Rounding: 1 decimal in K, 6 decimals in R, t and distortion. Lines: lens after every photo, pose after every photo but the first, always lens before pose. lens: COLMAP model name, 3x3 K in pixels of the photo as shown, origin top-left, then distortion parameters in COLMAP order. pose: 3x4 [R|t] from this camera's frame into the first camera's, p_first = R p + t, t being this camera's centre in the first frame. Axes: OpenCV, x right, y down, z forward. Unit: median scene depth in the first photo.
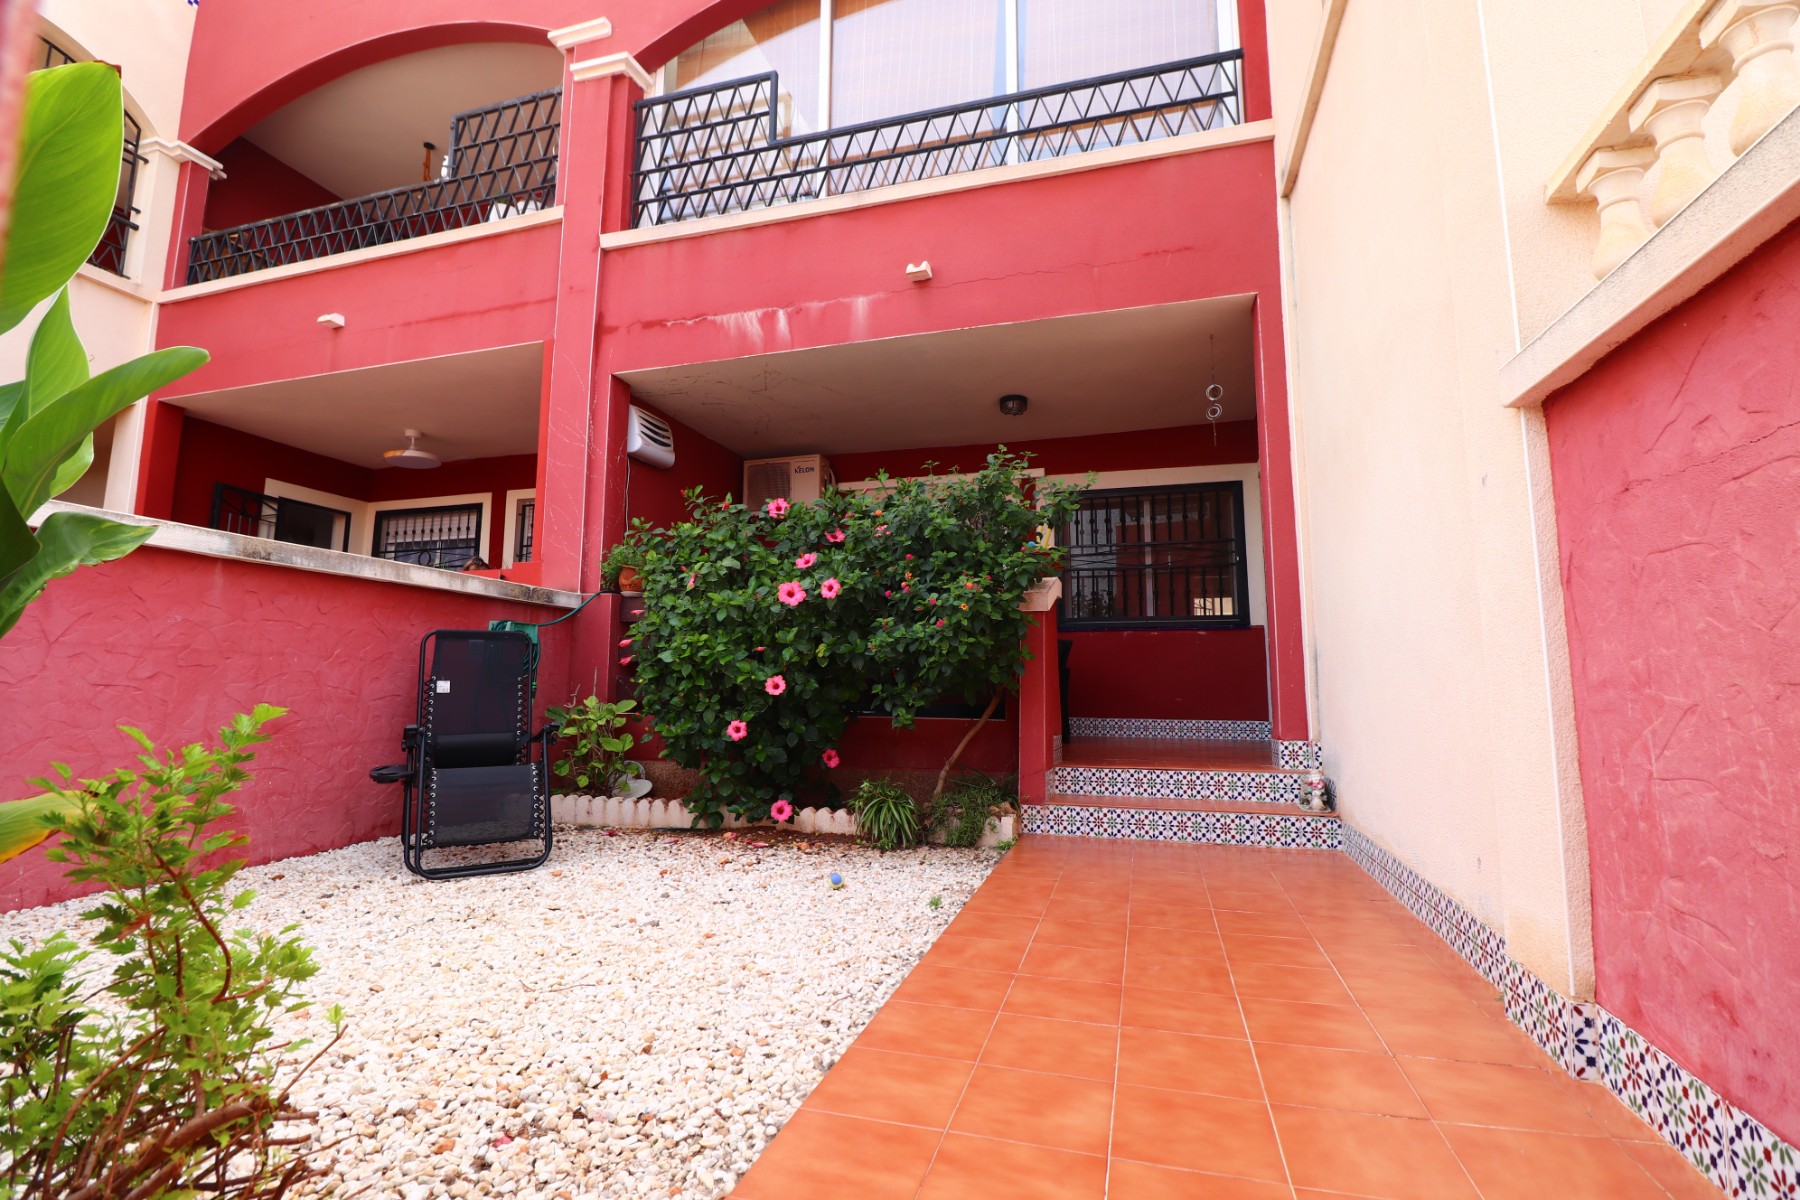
lens RADIAL K [[835.5, 0, 903.4], [0, 835.5, 586.0], [0, 0, 1]] dist [-0.002496, -0.011145]
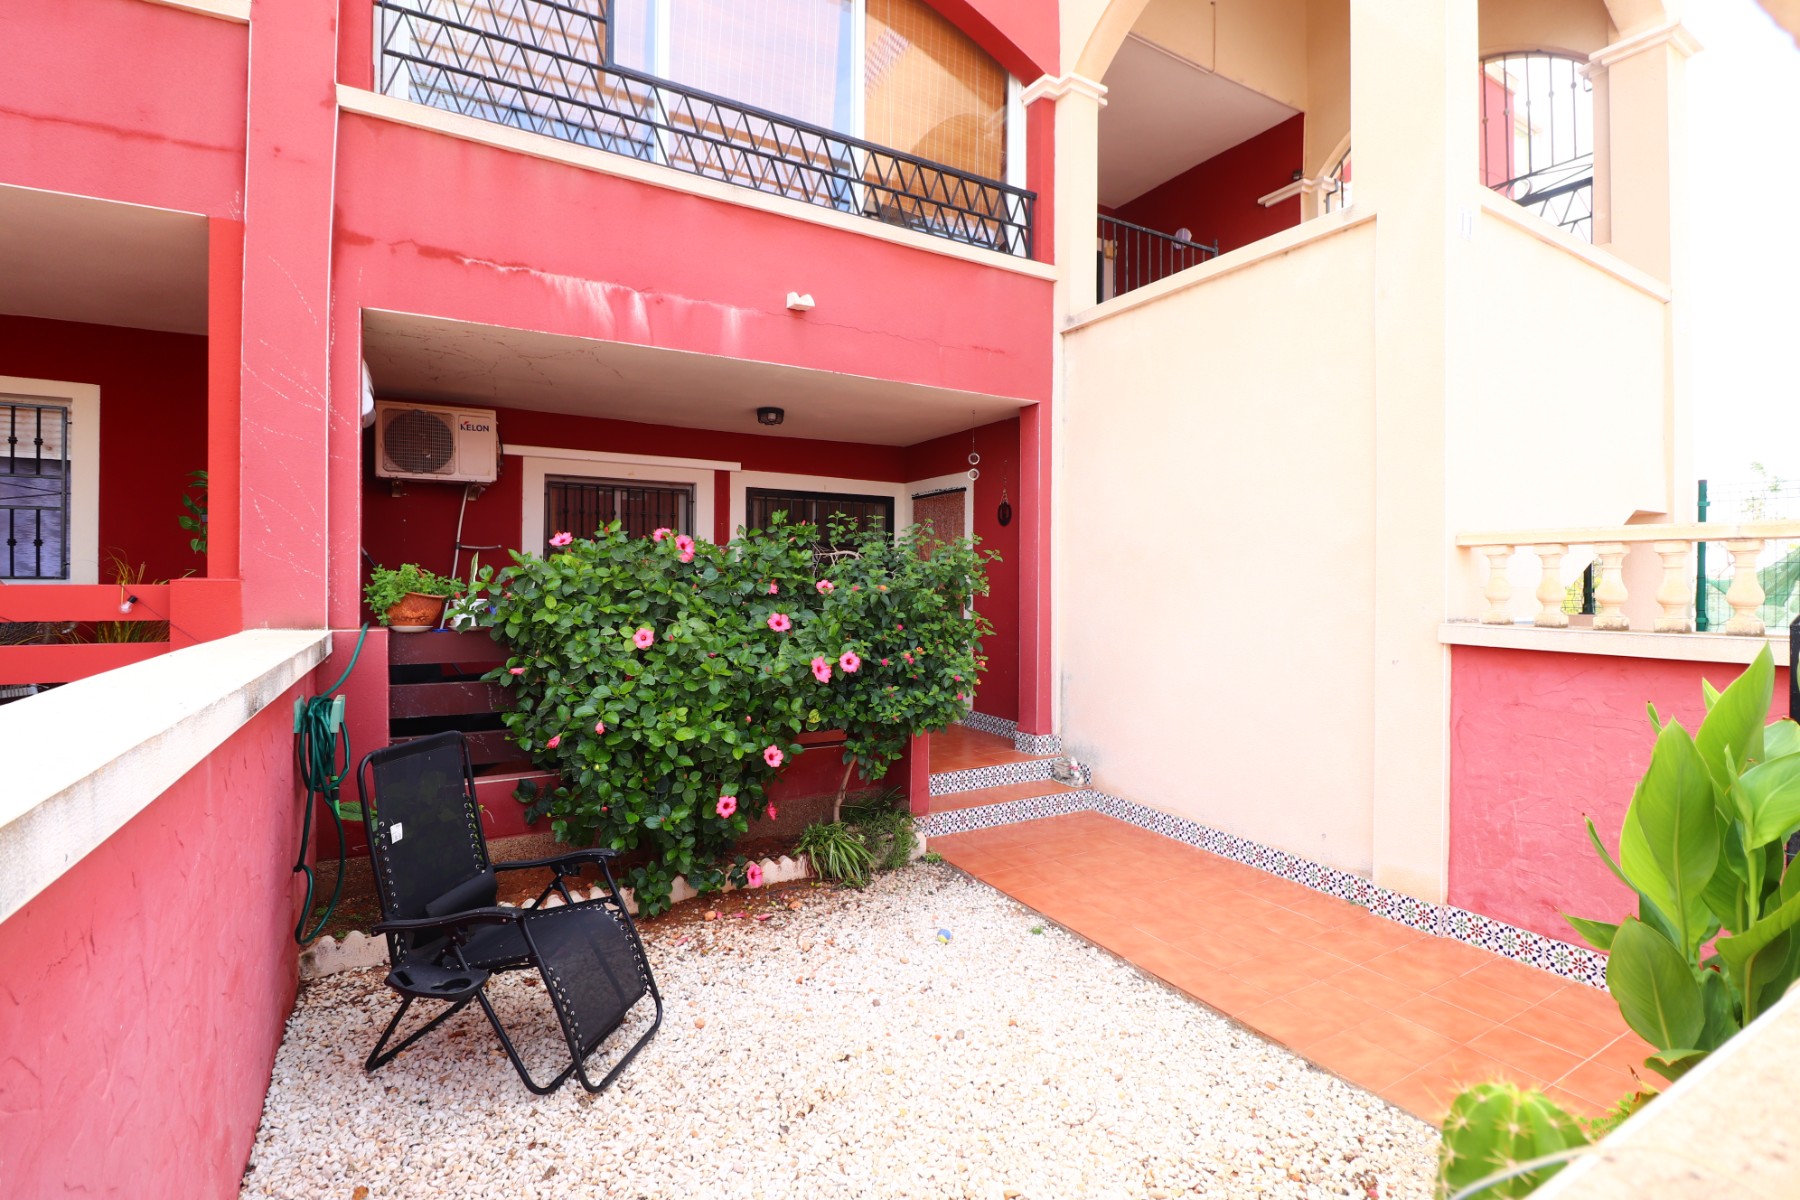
lens RADIAL K [[835.5, 0, 904.4], [0, 835.5, 584.4], [0, 0, 1]] dist [-0.002496, -0.011145]
pose [[0.678470, -0.005038, 0.734610, -0.741166], [-0.095160, 0.990949, 0.094683, -0.181890], [-0.728438, -0.134145, 0.671850, 0.245747]]
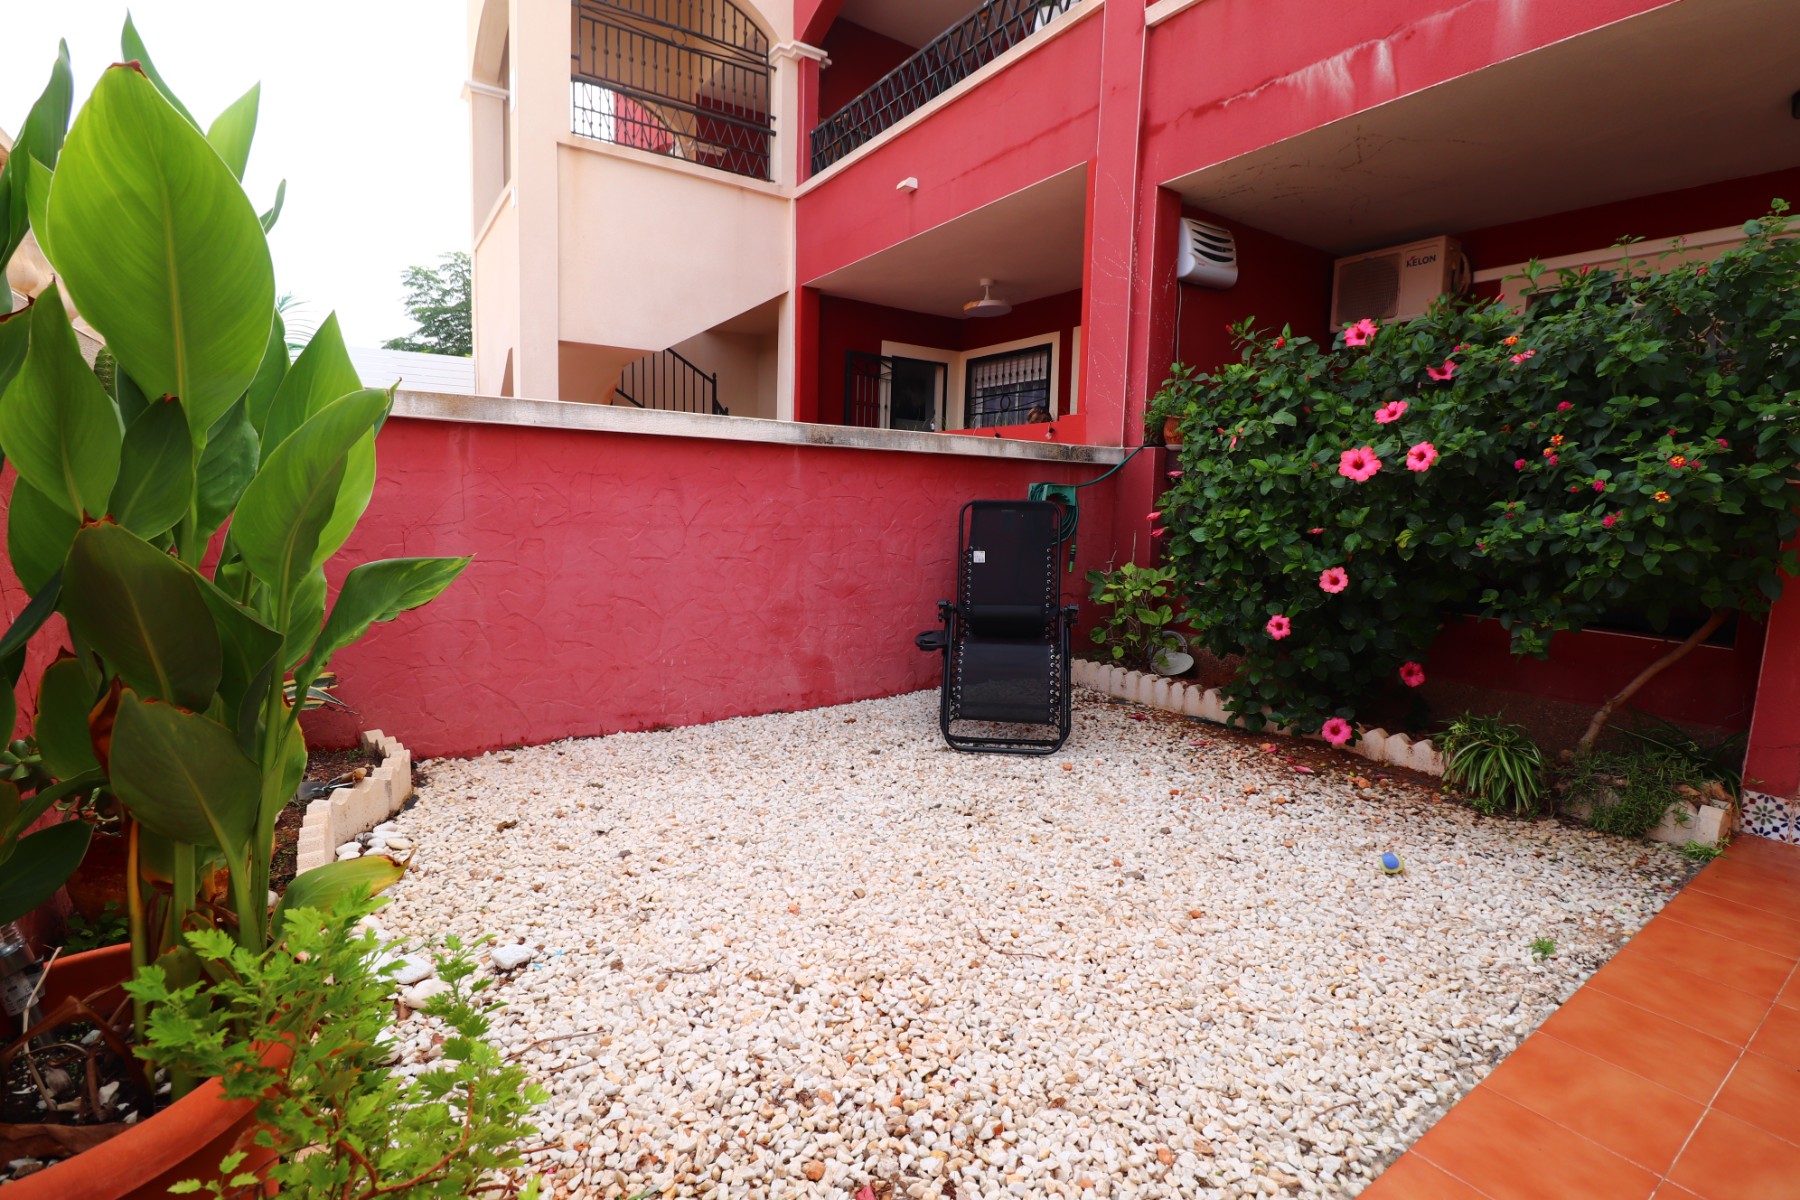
lens RADIAL K [[835.5, 0, 906.9], [0, 835.5, 587.4], [0, 0, 1]] dist [-0.002496, -0.011145]
pose [[0.777222, 0.082214, -0.623832, 0.022275], [0.059281, 0.977450, 0.202675, -0.053842], [0.626427, -0.194505, 0.754822, 0.155253]]
